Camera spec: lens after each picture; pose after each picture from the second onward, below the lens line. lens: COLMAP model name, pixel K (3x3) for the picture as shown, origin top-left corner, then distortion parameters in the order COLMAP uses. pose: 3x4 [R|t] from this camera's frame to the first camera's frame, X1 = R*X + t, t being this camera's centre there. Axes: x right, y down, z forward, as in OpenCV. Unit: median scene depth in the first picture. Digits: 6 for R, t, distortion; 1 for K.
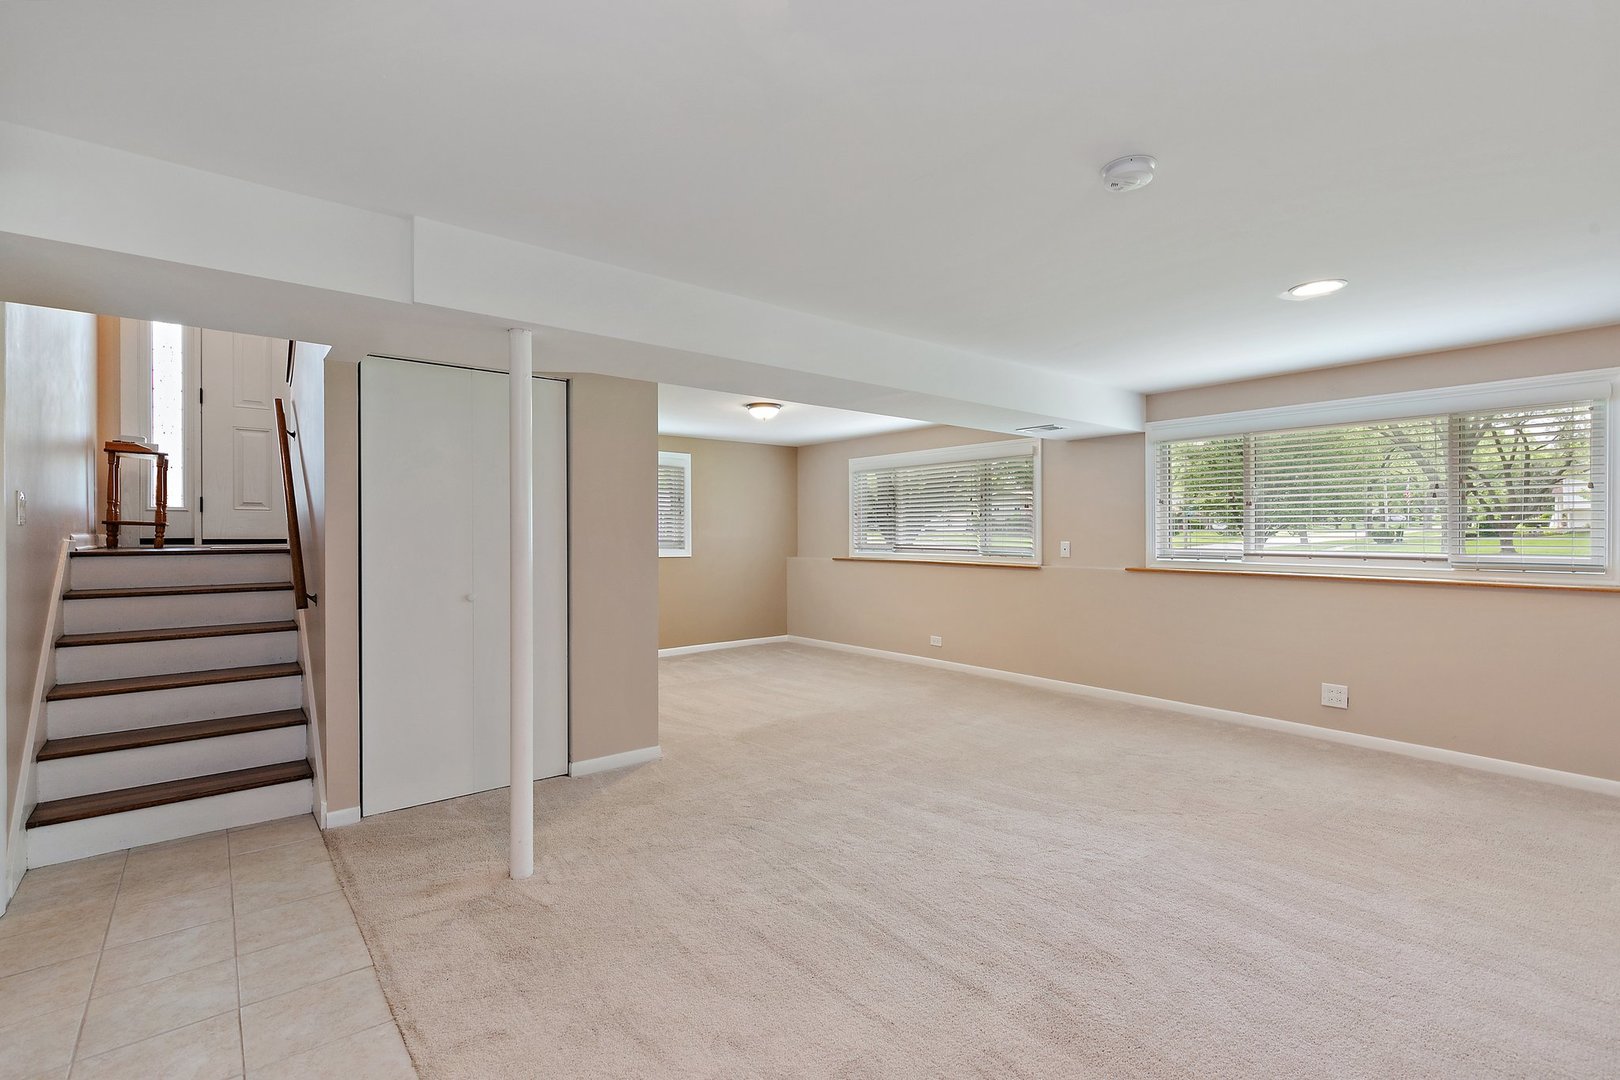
lens RADIAL K [[730.9, 0, 803.5], [0, 730.9, 539.3], [0, 0, 1]] dist [0.007824, -0.000309]
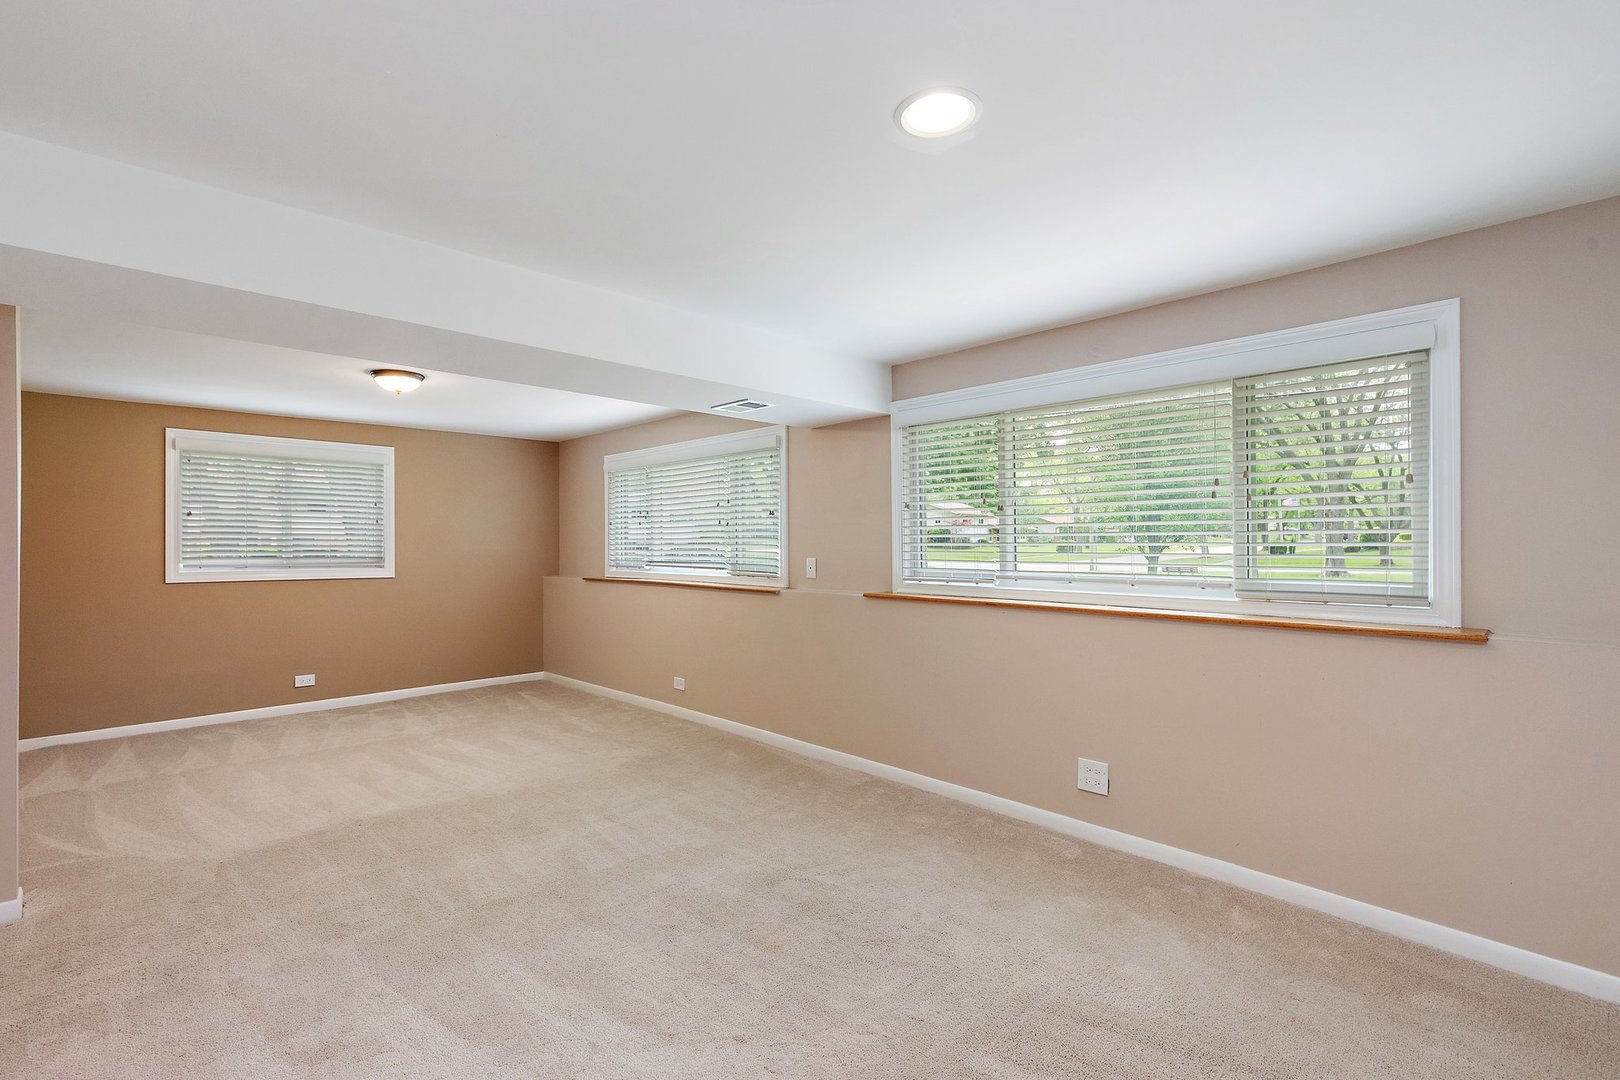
lens RADIAL K [[730.9, 0, 795.8], [0, 730.9, 544.1], [0, 0, 1]] dist [0.007824, -0.000309]
pose [[0.996385, -0.000755, 0.084947, 0.306604], [0.001644, 0.999945, -0.010397, -0.004152], [-0.084934, 0.010499, 0.996331, 0.256533]]
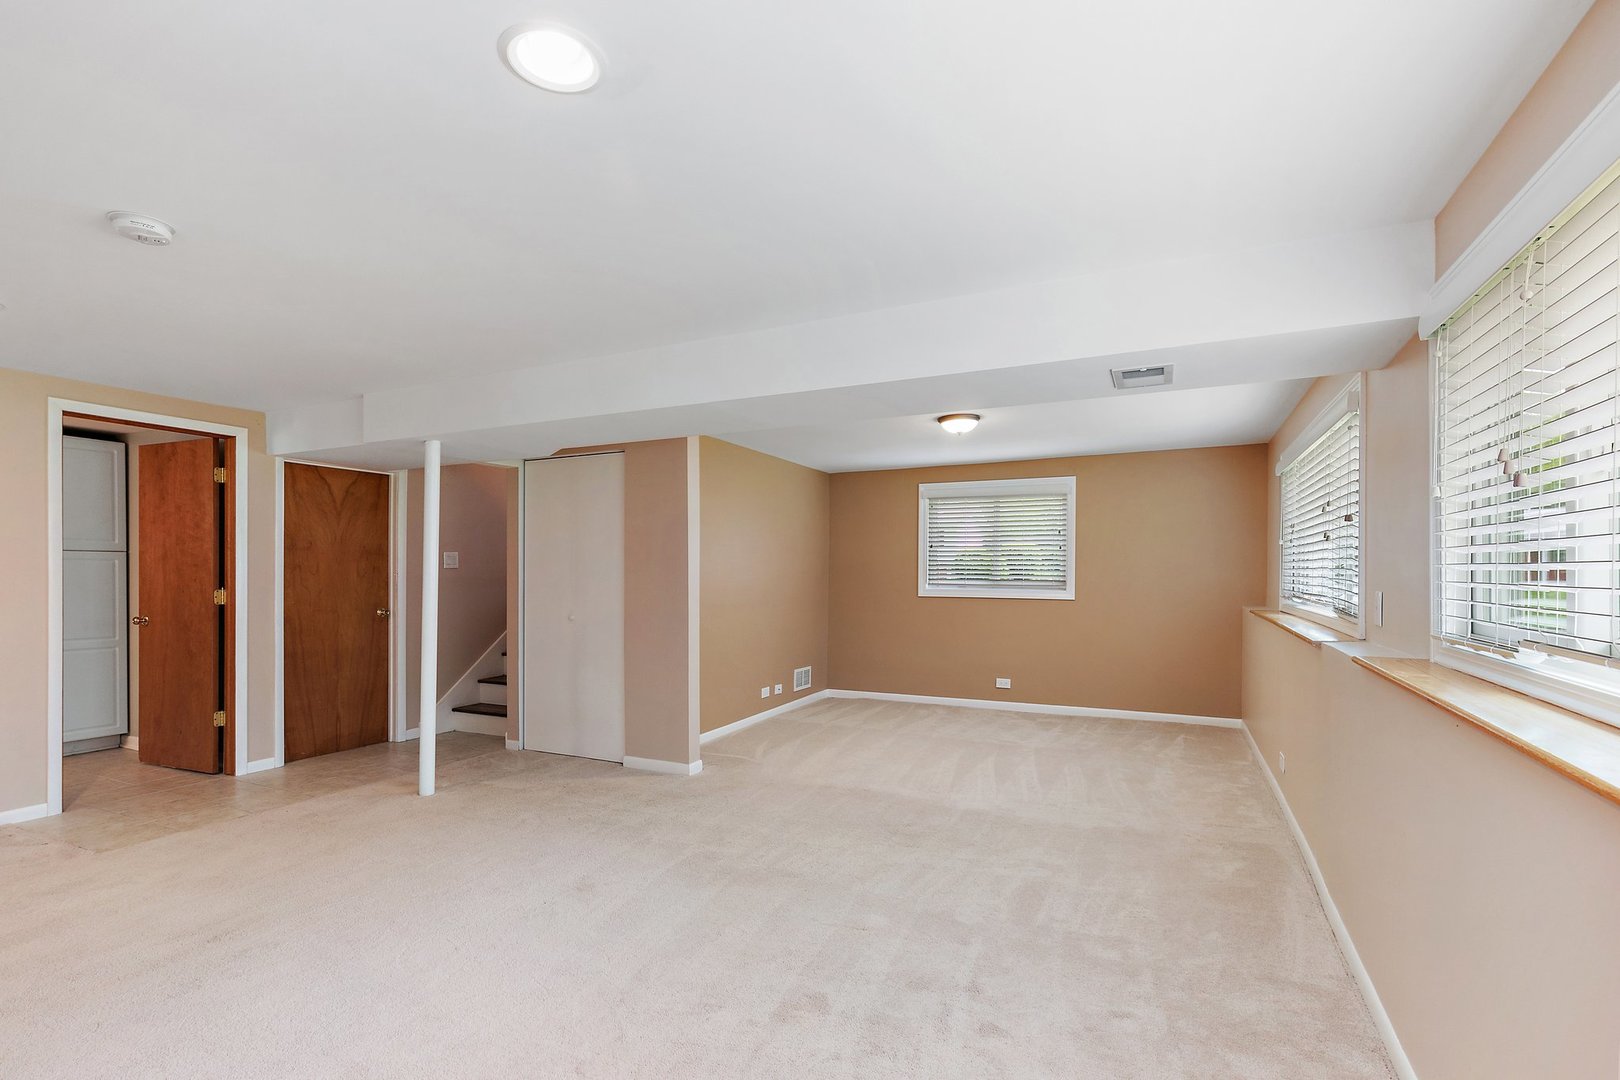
lens RADIAL K [[730.9, 0, 804.6], [0, 730.9, 585.5], [0, 0, 1]] dist [0.007824, -0.000309]
pose [[0.428211, 0.018296, -0.903494, 0.680179], [-0.005205, 0.999828, 0.017779, -0.007699], [0.903664, -0.002910, 0.428233, 0.533458]]
